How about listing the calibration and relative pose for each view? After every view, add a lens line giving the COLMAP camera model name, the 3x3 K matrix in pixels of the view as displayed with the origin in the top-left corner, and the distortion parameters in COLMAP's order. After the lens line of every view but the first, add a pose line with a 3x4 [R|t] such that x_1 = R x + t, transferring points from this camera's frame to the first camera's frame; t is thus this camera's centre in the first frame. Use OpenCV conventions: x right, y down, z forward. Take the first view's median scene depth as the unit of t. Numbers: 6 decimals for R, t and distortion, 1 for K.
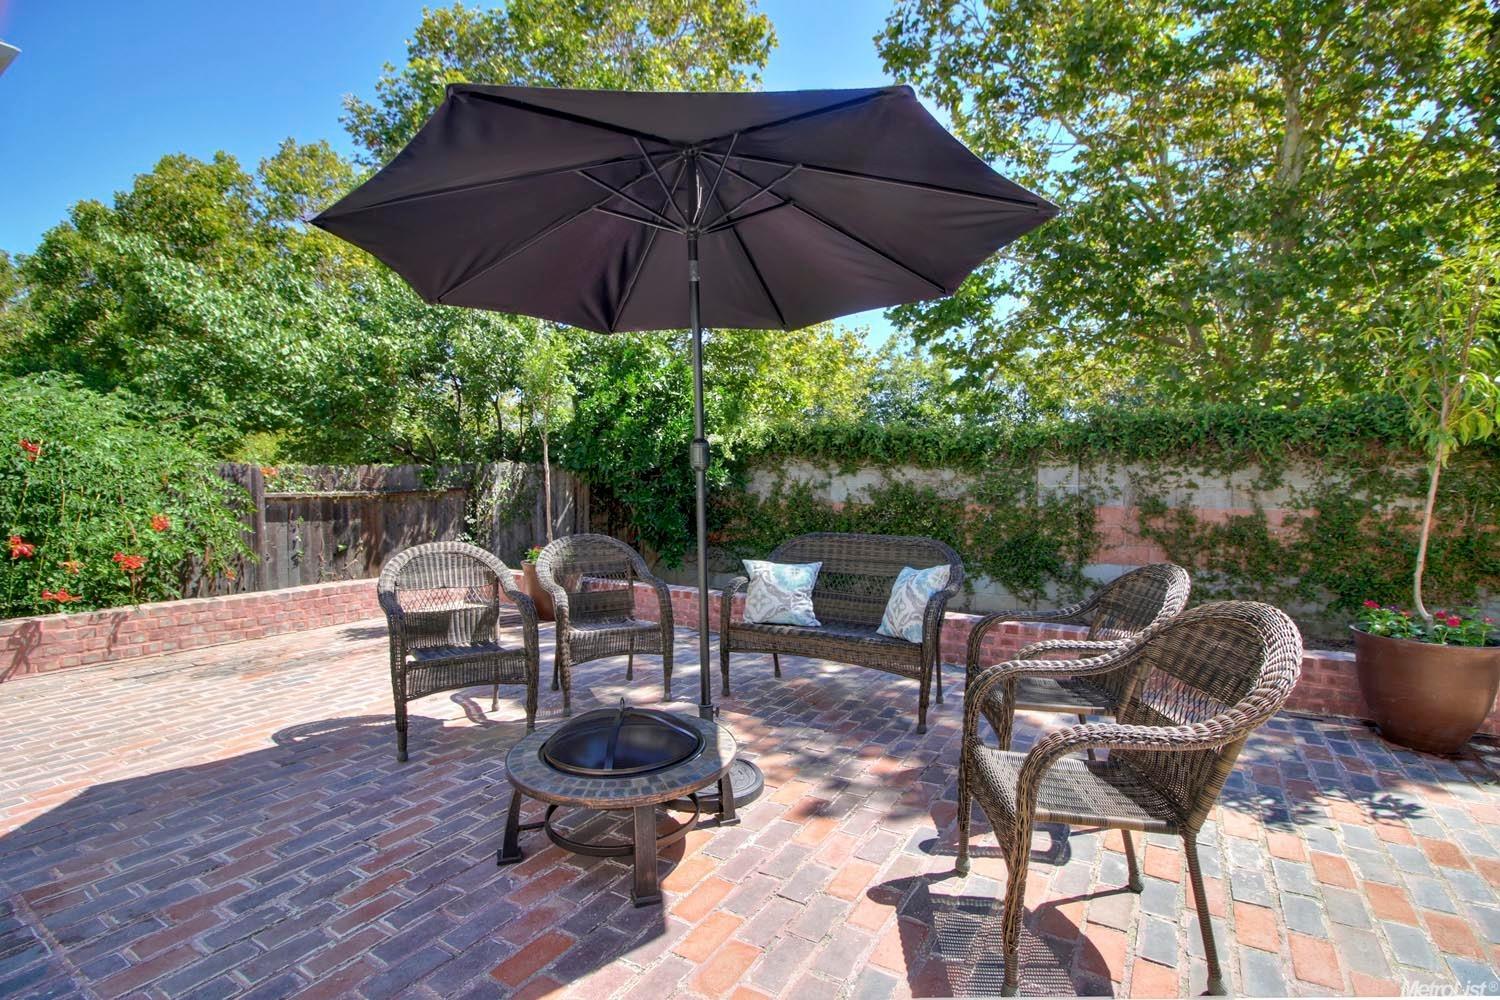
lens RADIAL K [[700.6, 0, 750.7], [0, 700.6, 505.1], [0, 0, 1]] dist [-0.000203, -0.014093]
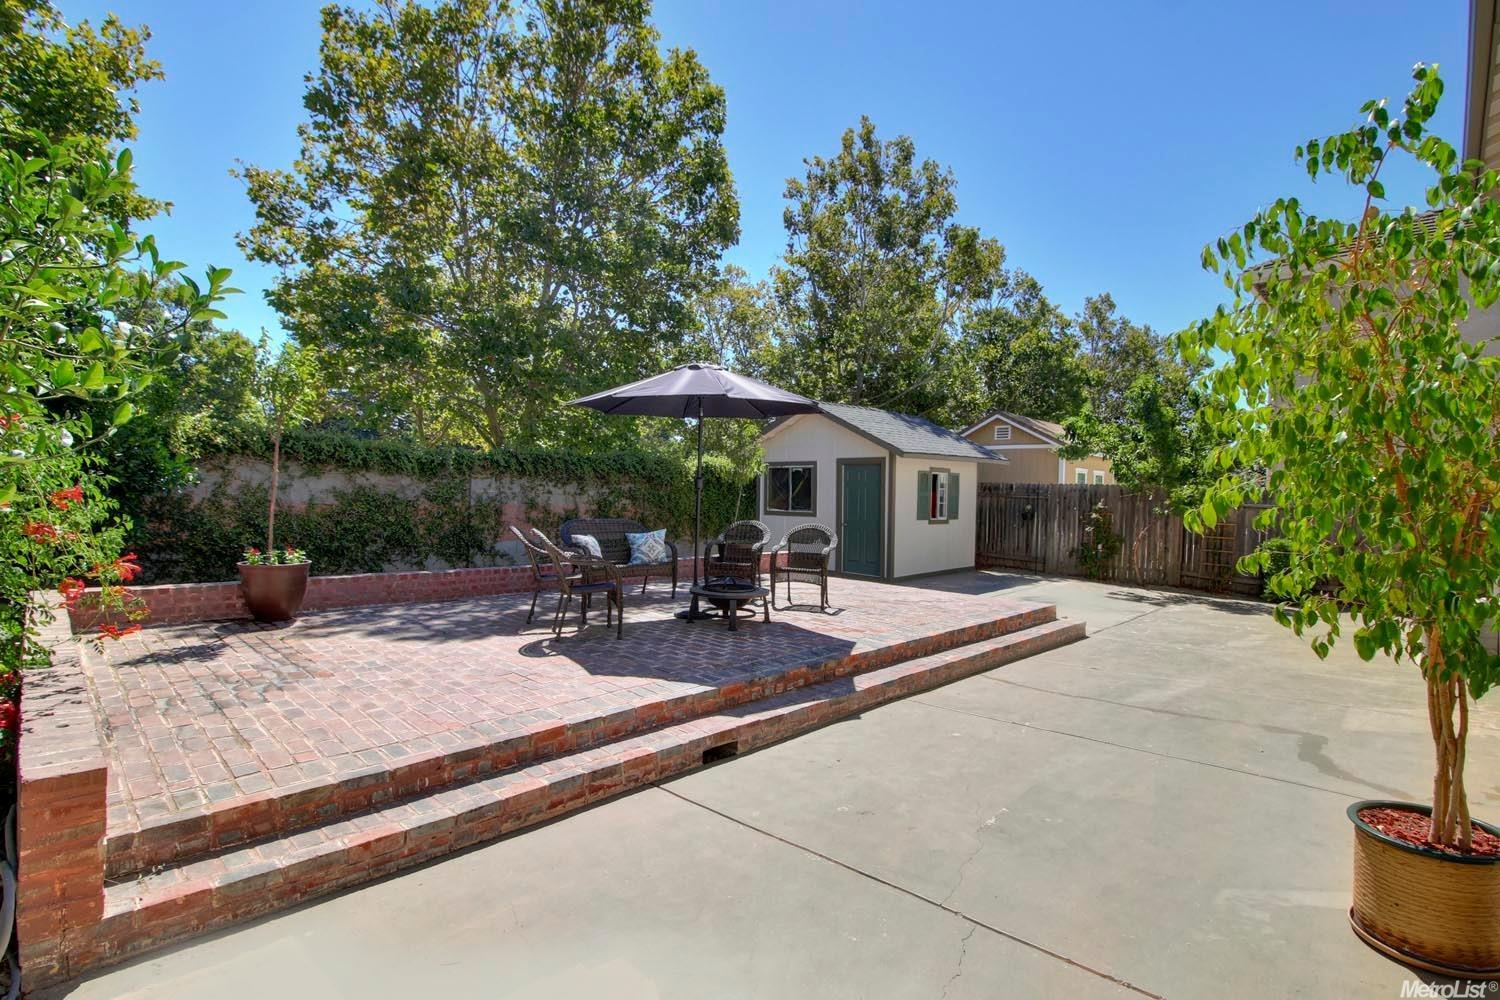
lens RADIAL K [[700.6, 0, 750.7], [0, 700.6, 505.1], [0, 0, 1]] dist [-0.000203, -0.014093]
pose [[0.214391, -0.007398, 0.976720, -0.894888], [0.005801, 0.999963, 0.006301, -0.003513], [-0.976731, 0.004315, 0.214426, 0.109125]]
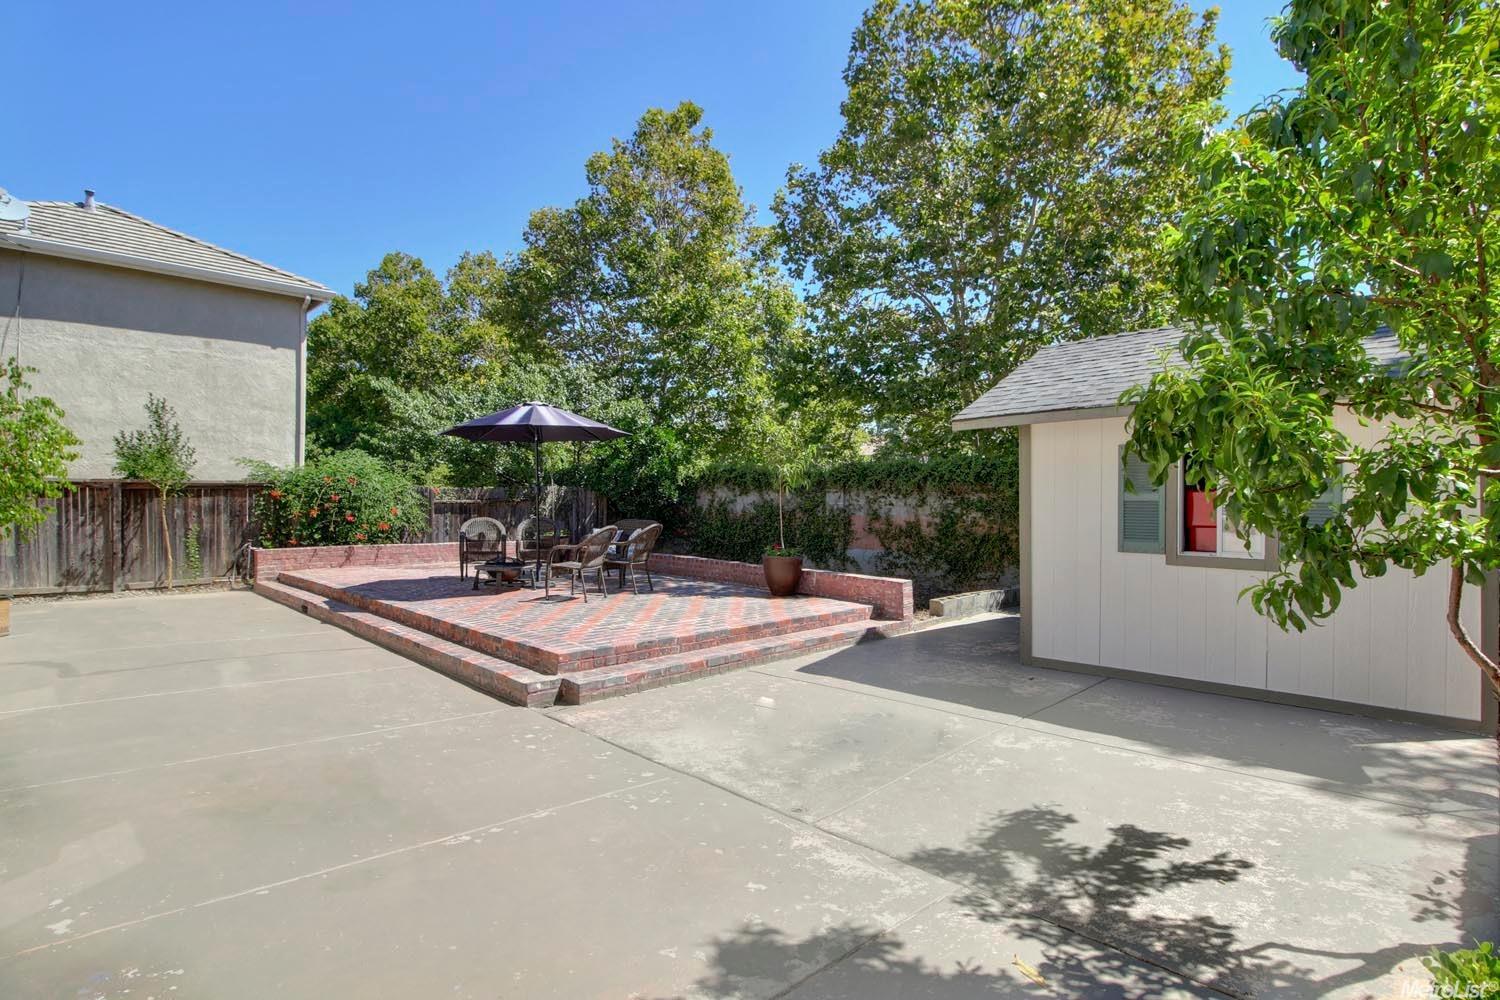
lens RADIAL K [[761.3, 0, 745.9], [0, 761.3, 502.6], [0, 0, 1]] dist [0.000165, 0.000335]
pose [[0.970553, 0.015621, -0.240380, 0.665119], [-0.022063, 0.999465, -0.024131, 0.020859], [0.239874, 0.028724, 0.970379, -0.871274]]
